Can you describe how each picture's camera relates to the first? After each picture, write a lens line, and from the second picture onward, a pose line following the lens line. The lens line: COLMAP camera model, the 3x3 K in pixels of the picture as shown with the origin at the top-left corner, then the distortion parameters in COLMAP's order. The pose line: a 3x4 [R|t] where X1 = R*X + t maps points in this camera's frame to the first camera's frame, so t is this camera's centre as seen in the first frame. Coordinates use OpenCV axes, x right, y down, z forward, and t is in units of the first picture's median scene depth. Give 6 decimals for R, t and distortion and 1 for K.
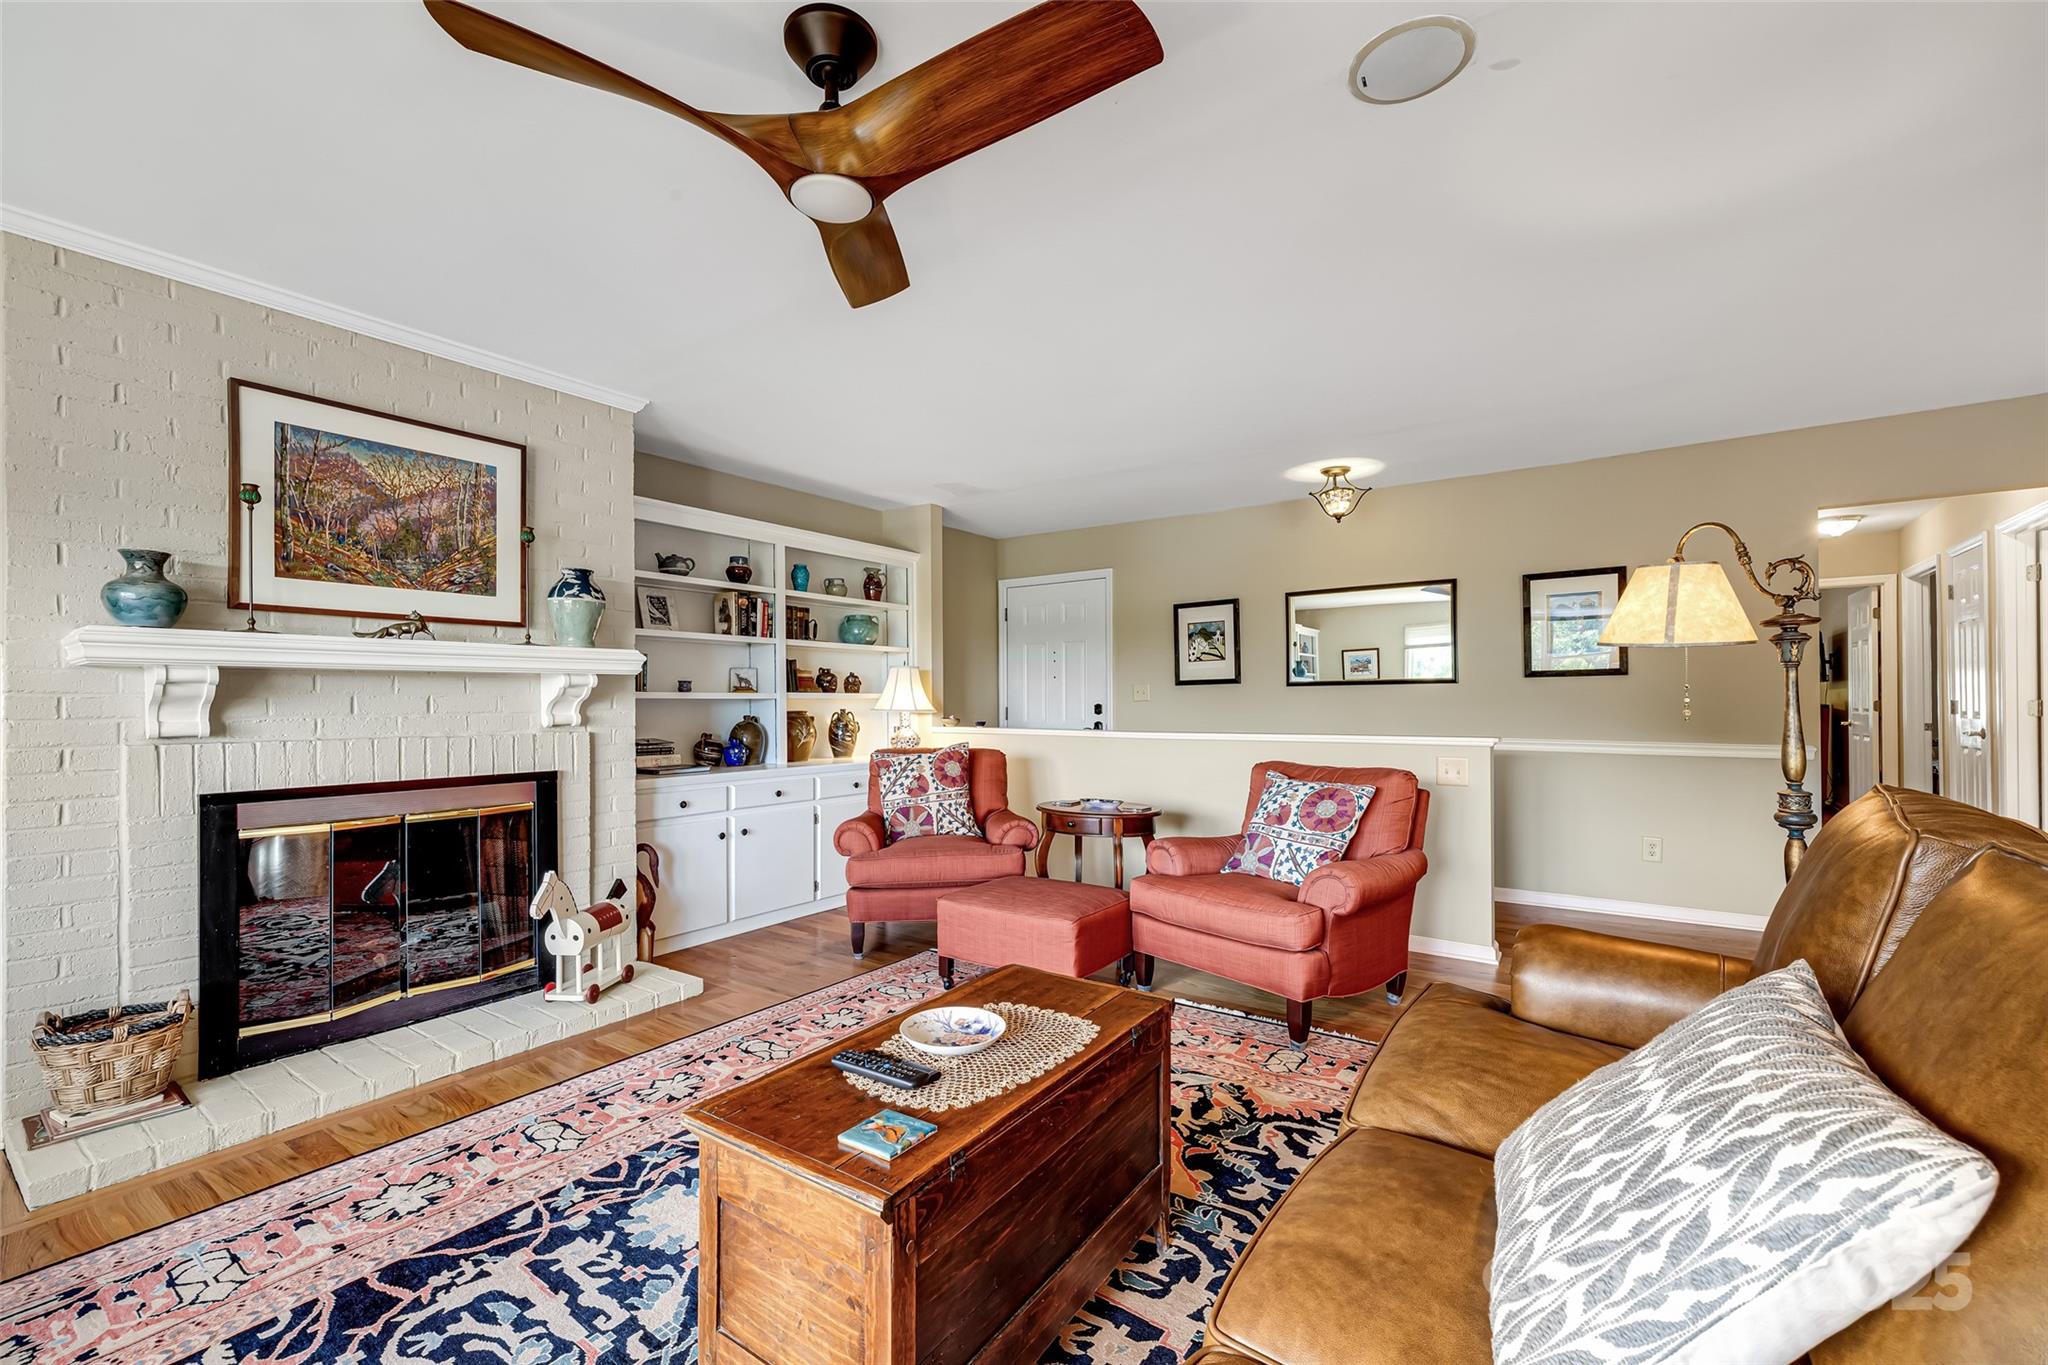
lens RADIAL K [[865.2, 0, 1032.0], [0, 865.2, 699.6], [0, 0, 1]] dist [-0.001636, -0.000121]
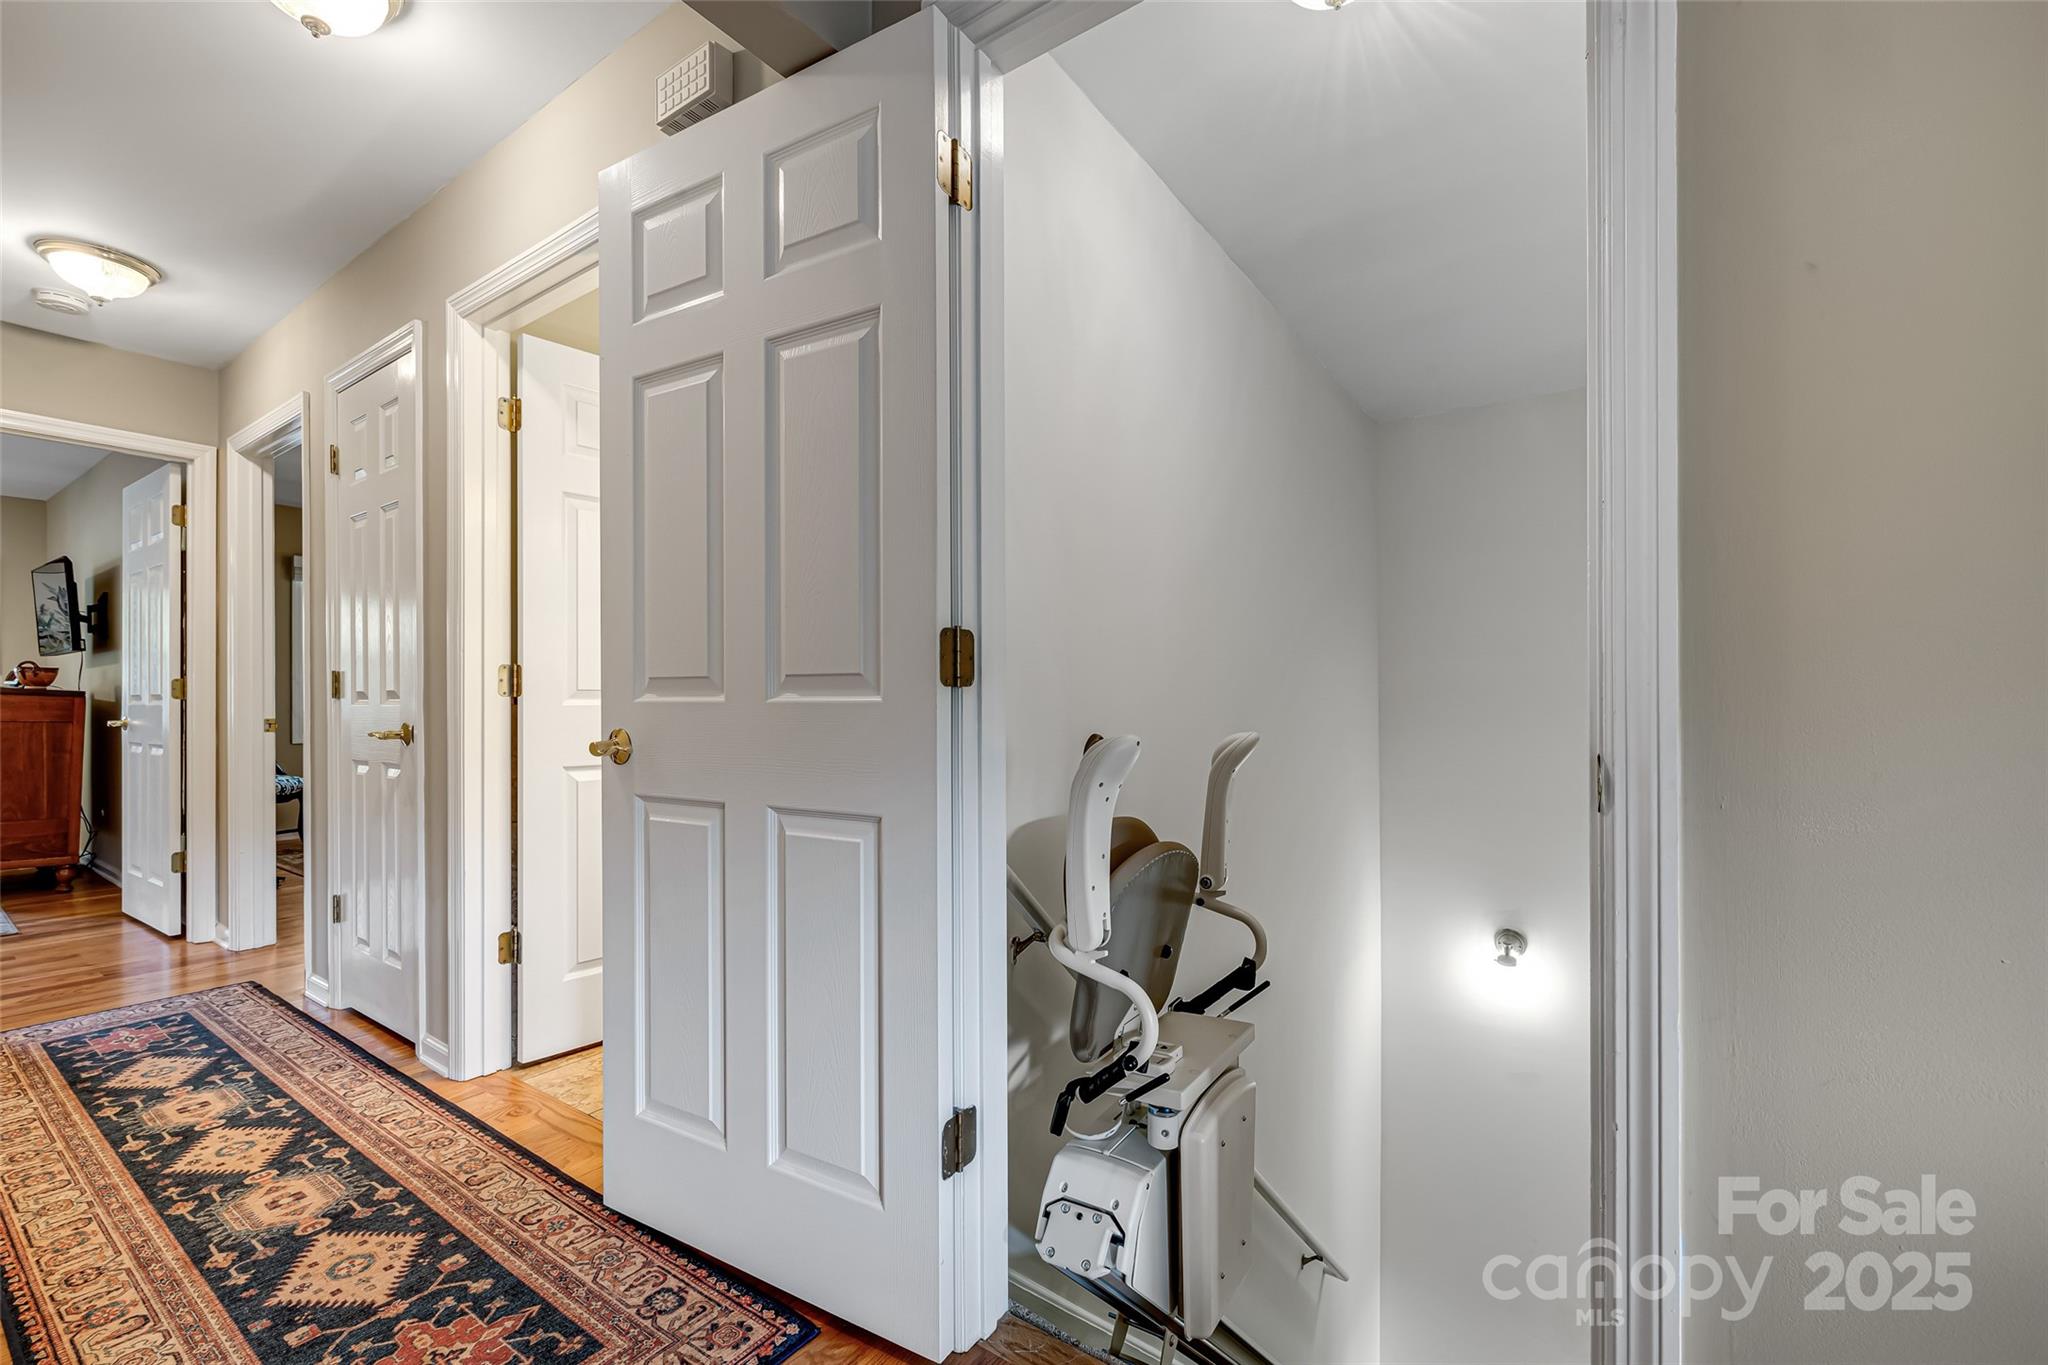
lens RADIAL K [[865.2, 0, 1032.0], [0, 865.2, 699.6], [0, 0, 1]] dist [-0.001636, -0.000121]
pose [[0.001530, 0.007269, 0.999972, 0.470472], [-0.000331, 0.999974, -0.007269, 0.018724], [-0.999999, -0.000320, 0.001532, 0.497981]]
